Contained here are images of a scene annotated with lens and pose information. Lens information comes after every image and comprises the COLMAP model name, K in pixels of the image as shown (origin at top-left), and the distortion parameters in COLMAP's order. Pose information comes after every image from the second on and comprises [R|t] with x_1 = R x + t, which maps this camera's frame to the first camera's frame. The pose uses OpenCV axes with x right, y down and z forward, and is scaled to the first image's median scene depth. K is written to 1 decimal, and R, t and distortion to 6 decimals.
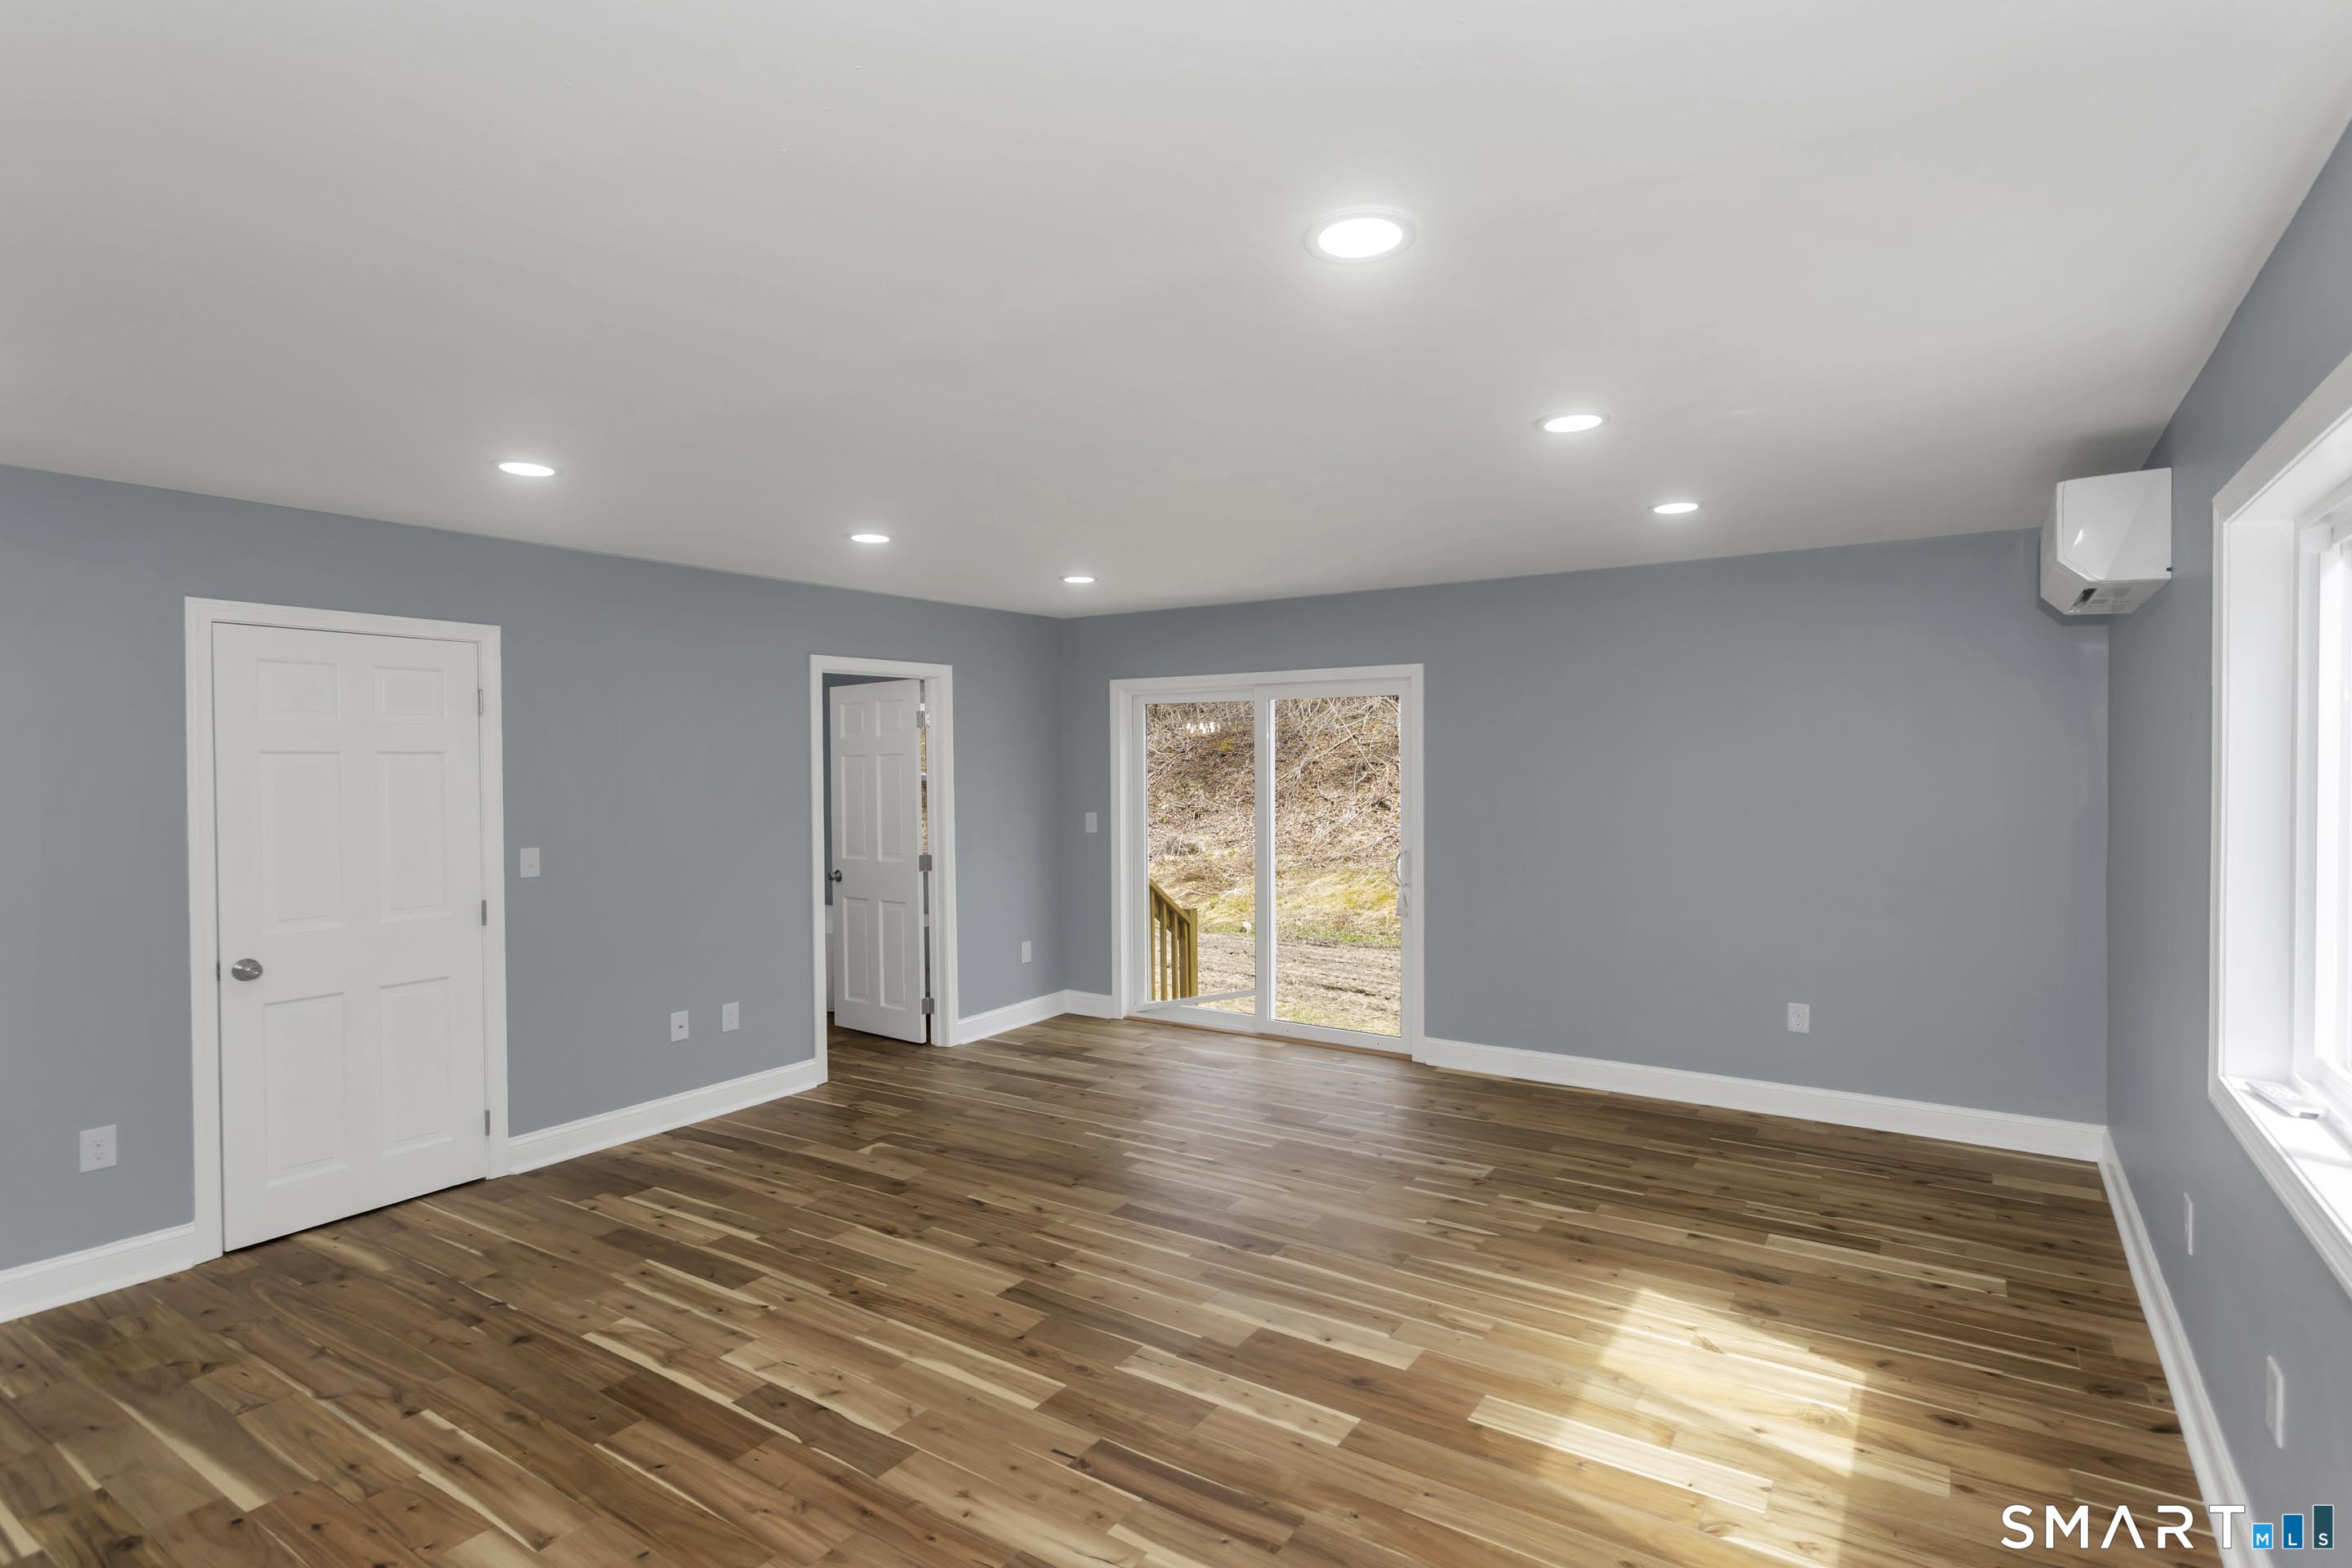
lens RADIAL K [[1107.0, 0, 1195.3], [0, 1107.0, 789.7], [0, 0, 1]] dist [0.007478, 0.000057]
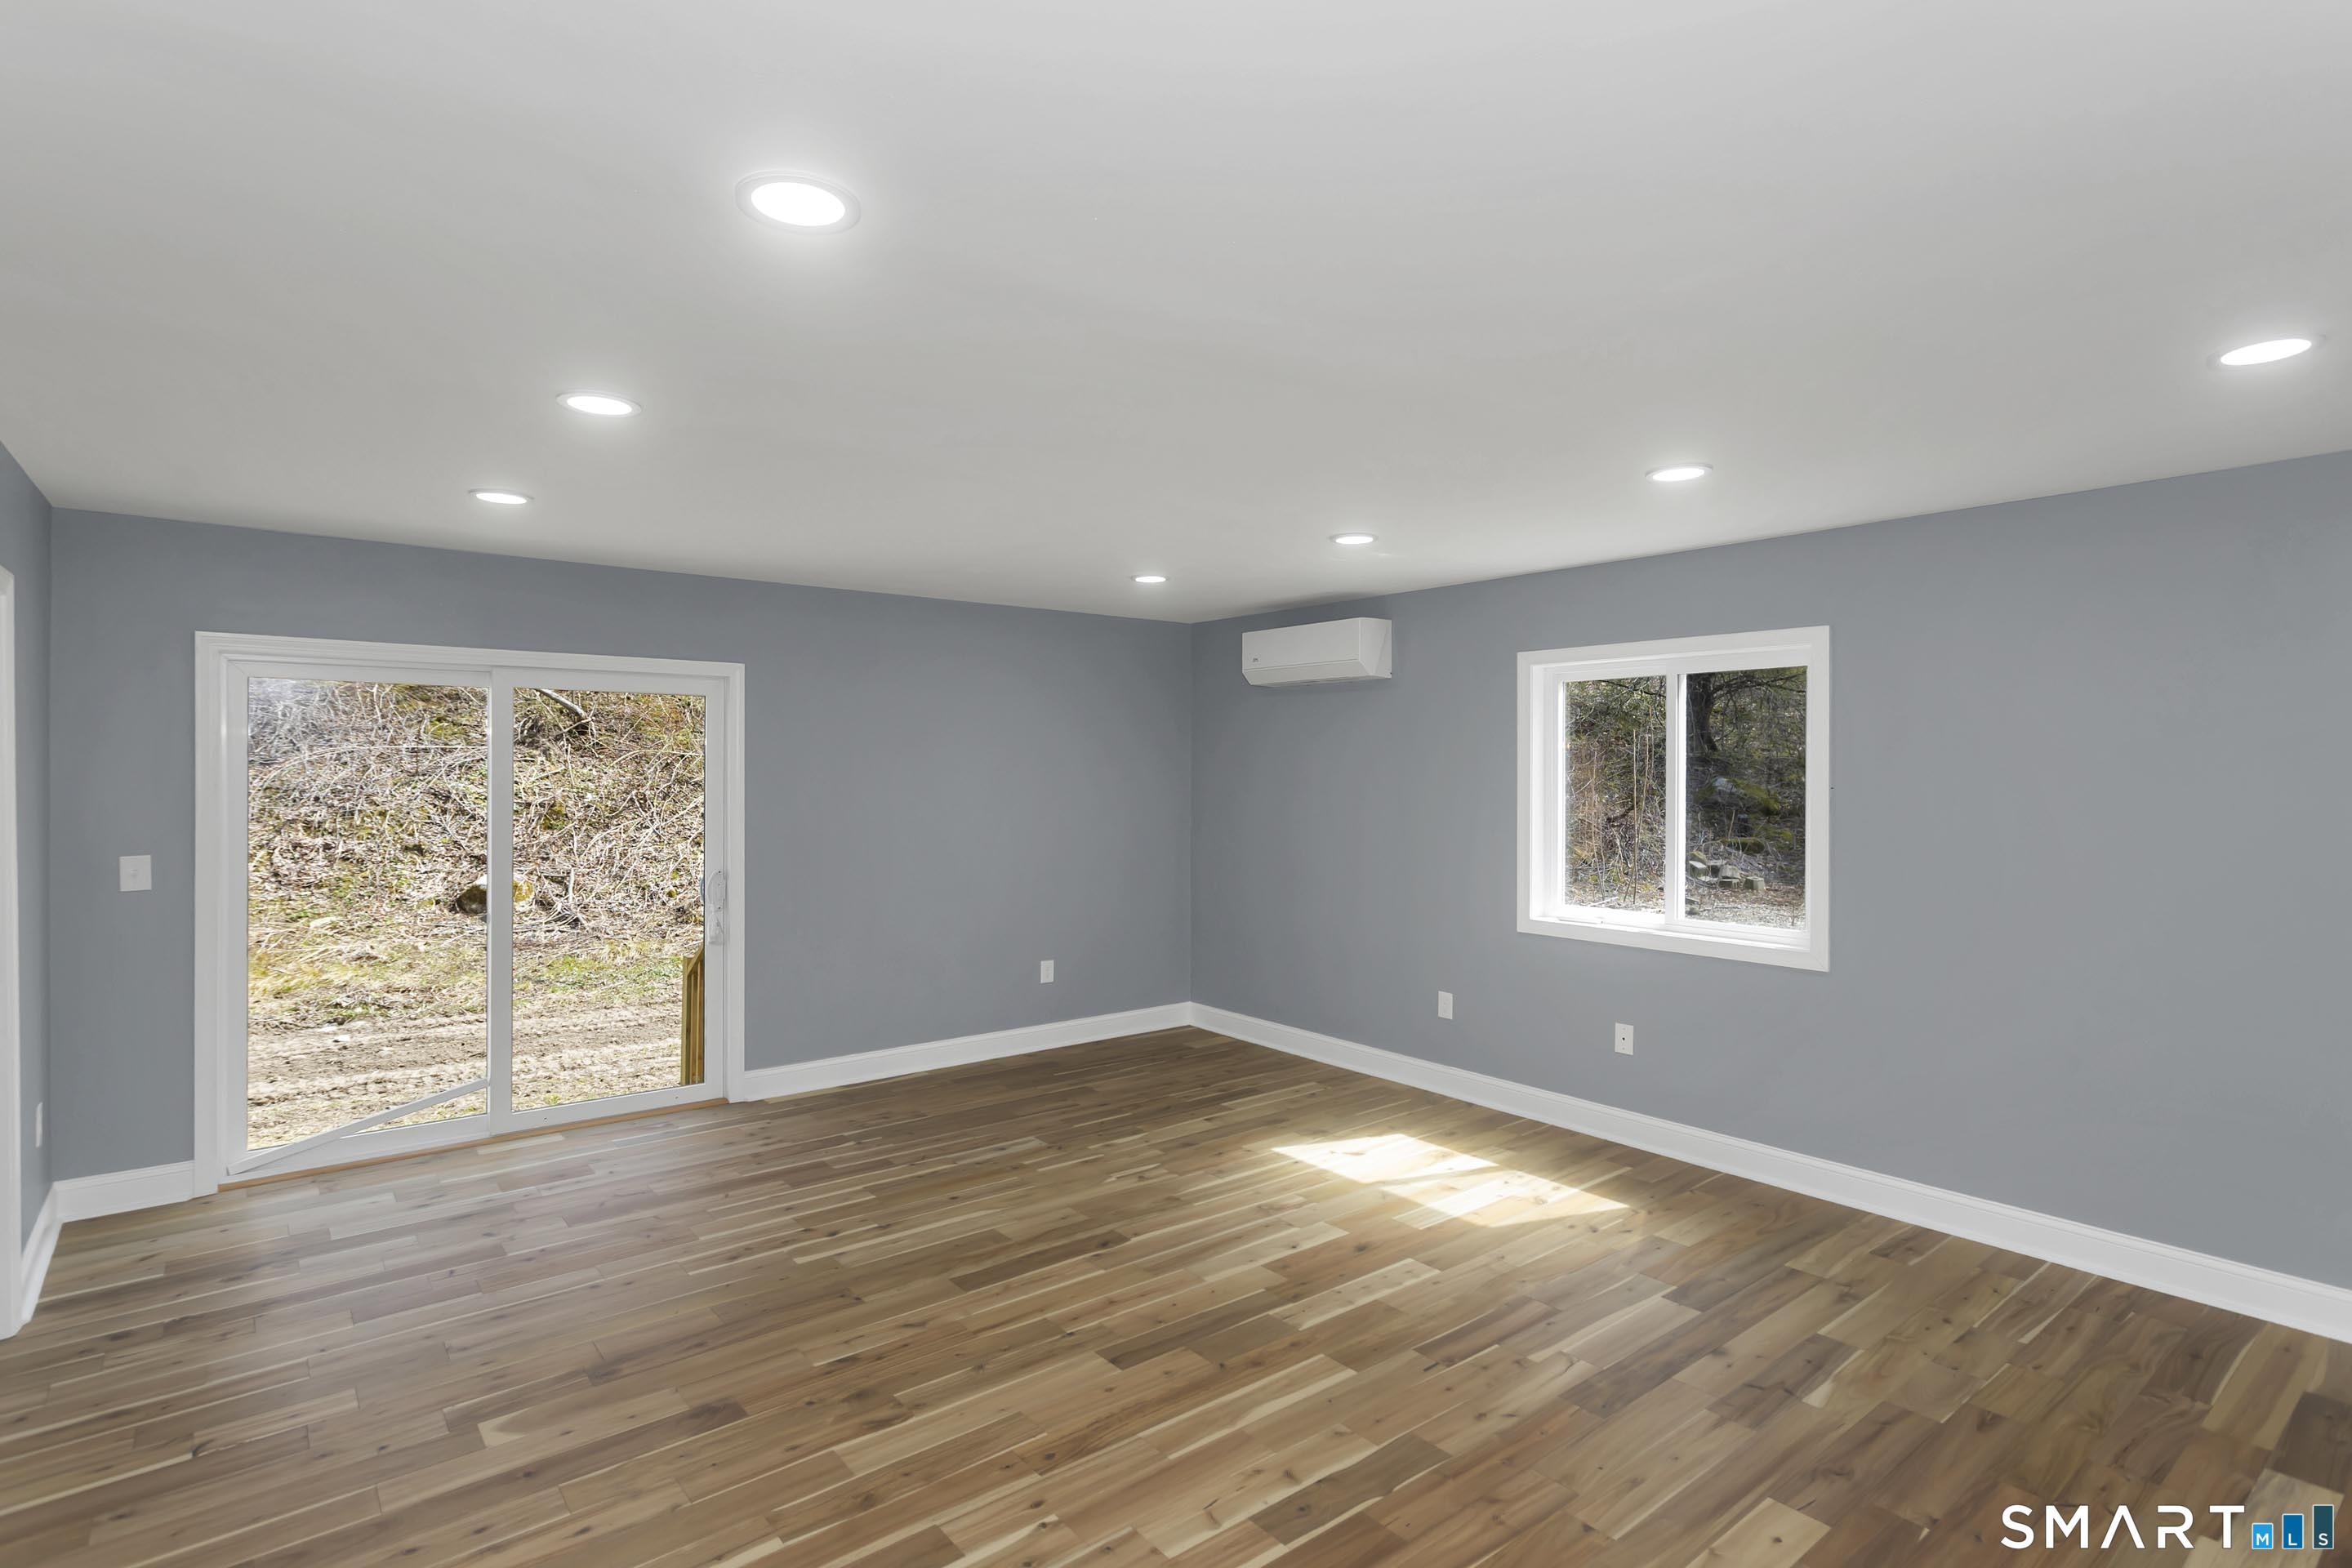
lens RADIAL K [[1125.2, 0, 1173.0], [0, 1125.2, 786.6], [0, 0, 1]] dist [0.009074, 0.000402]
pose [[0.344836, -0.004388, 0.938653, -0.924893], [0.015702, 0.999876, -0.001094, -0.010592], [-0.938532, 0.015116, 0.344862, 0.583898]]
